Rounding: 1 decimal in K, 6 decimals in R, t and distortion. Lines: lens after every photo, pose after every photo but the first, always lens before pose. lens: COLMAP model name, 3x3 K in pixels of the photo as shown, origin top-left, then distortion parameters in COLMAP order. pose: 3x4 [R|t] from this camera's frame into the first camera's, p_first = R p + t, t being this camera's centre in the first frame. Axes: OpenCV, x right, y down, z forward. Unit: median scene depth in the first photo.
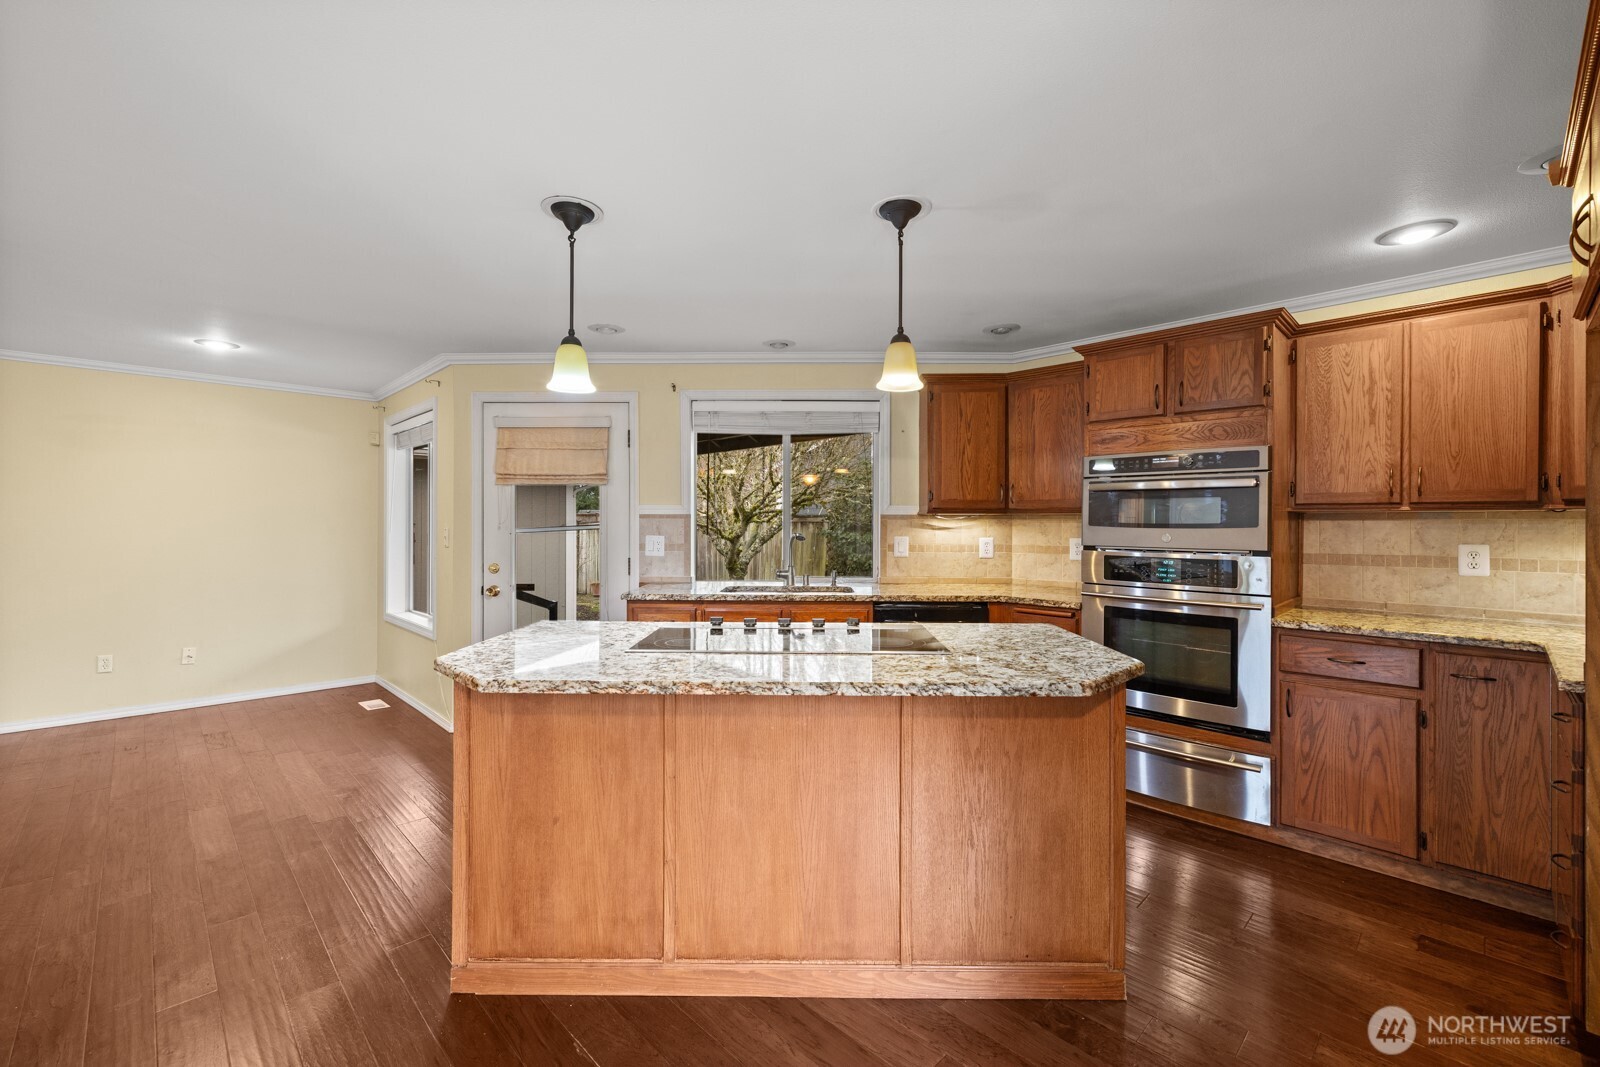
lens RADIAL K [[675.4, 0, 800.0], [0, 675.4, 529.7], [0, 0, 1]] dist [0.001468, 0.000725]
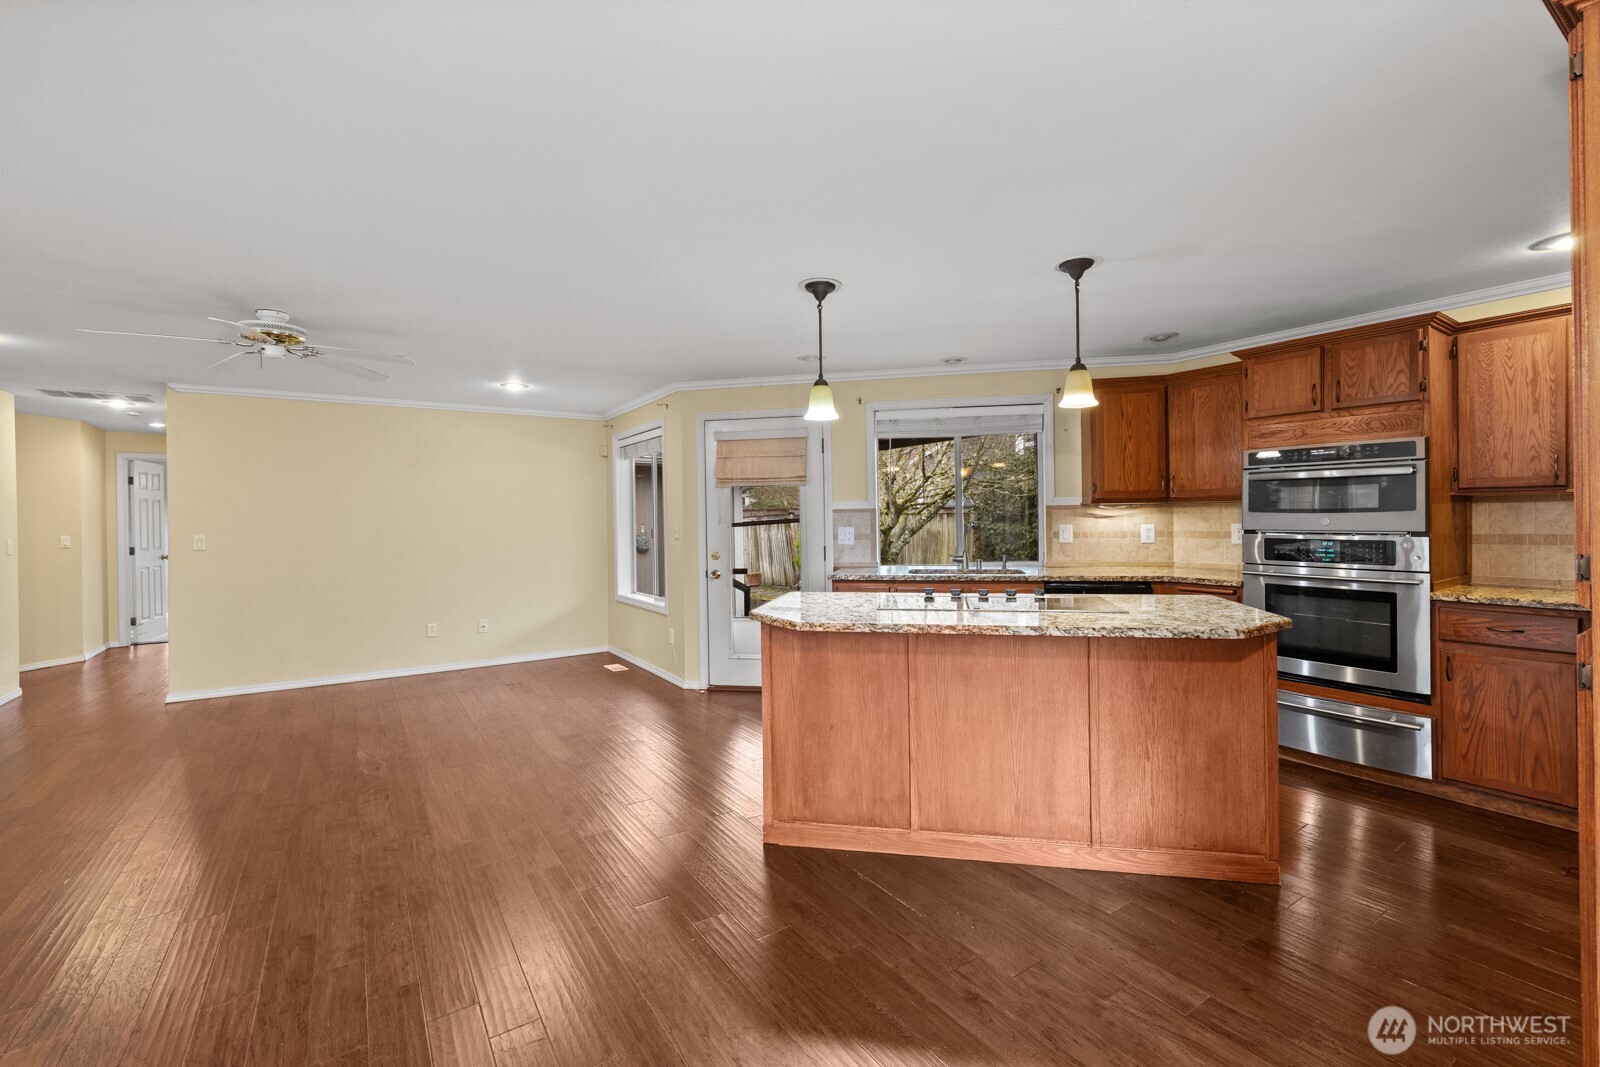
lens RADIAL K [[681.3, 0, 805.8], [0, 681.3, 523.9], [0, 0, 1]] dist [0.002427, -0.000061]
pose [[0.982865, -0.015582, -0.183669, -0.099812], [0.016023, 0.999871, 0.000916, 0.001352], [0.183631, -0.003844, 0.982988, -0.283126]]
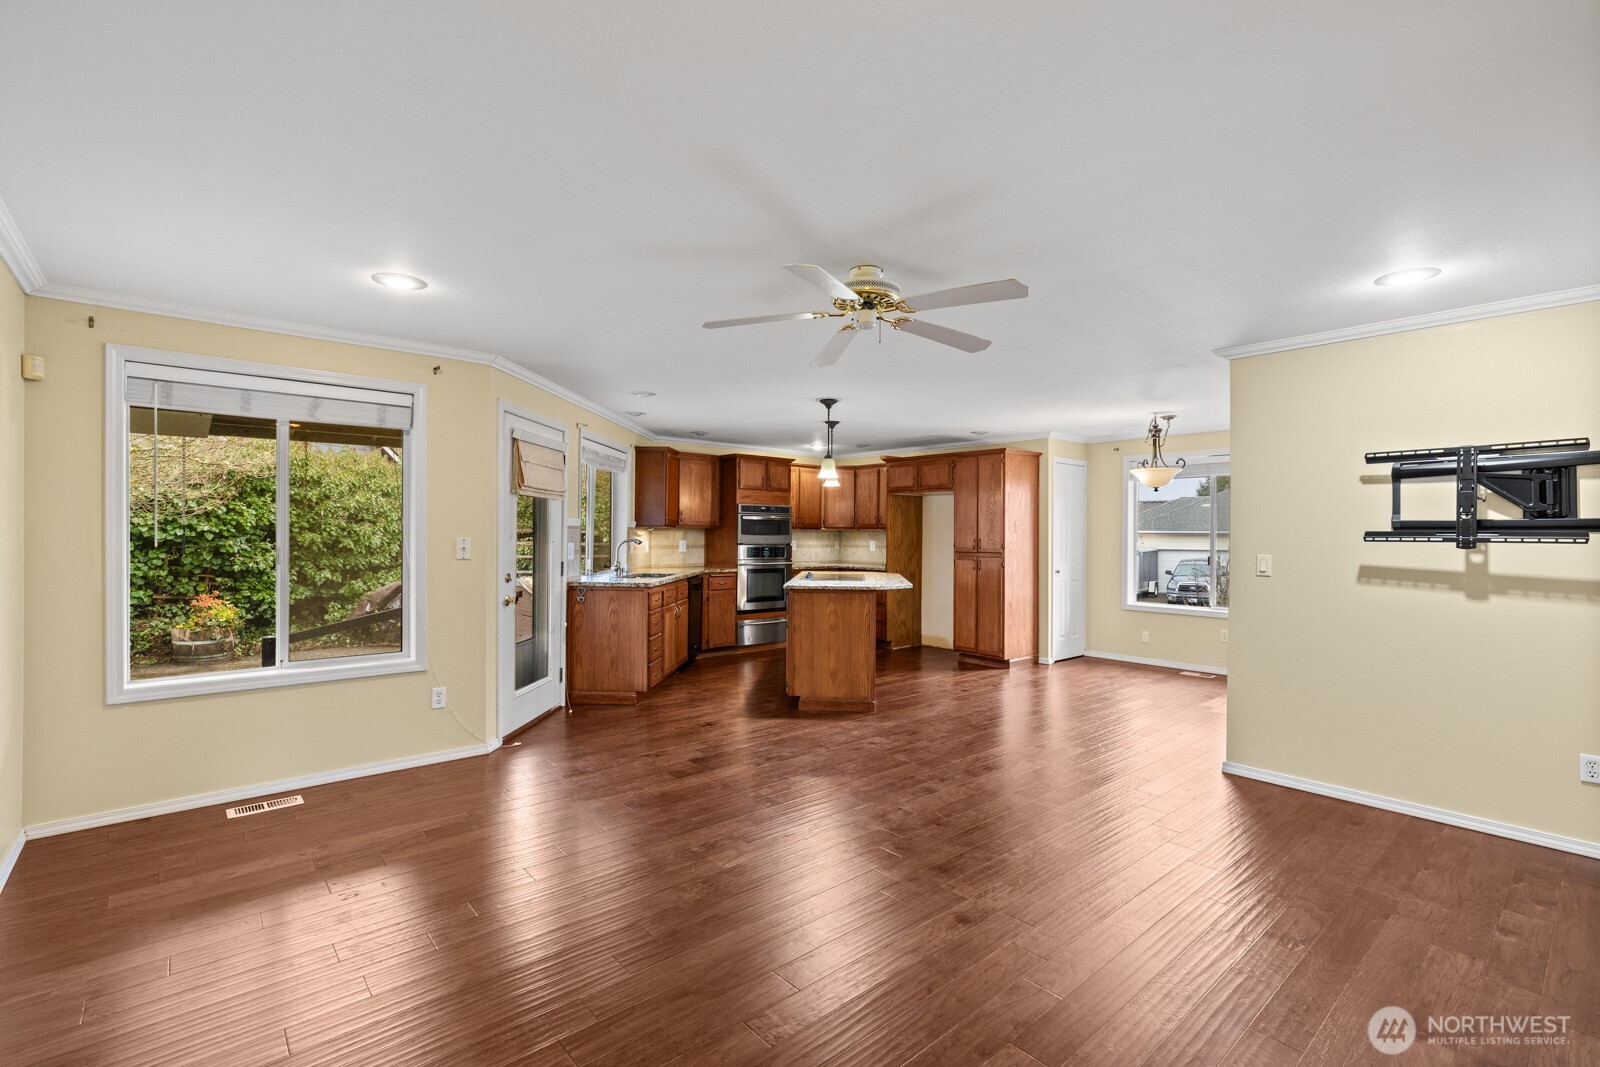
lens RADIAL K [[717.2, 0, 800.0], [0, 717.2, 533.5], [0, 0, 1]] dist [-0.002919, -0.000451]
pose [[0.060708, -0.002095, 0.998153, -2.303253], [0.002149, 0.999996, 0.001968, -0.015315], [-0.998153, 0.002026, 0.060712, 0.775515]]
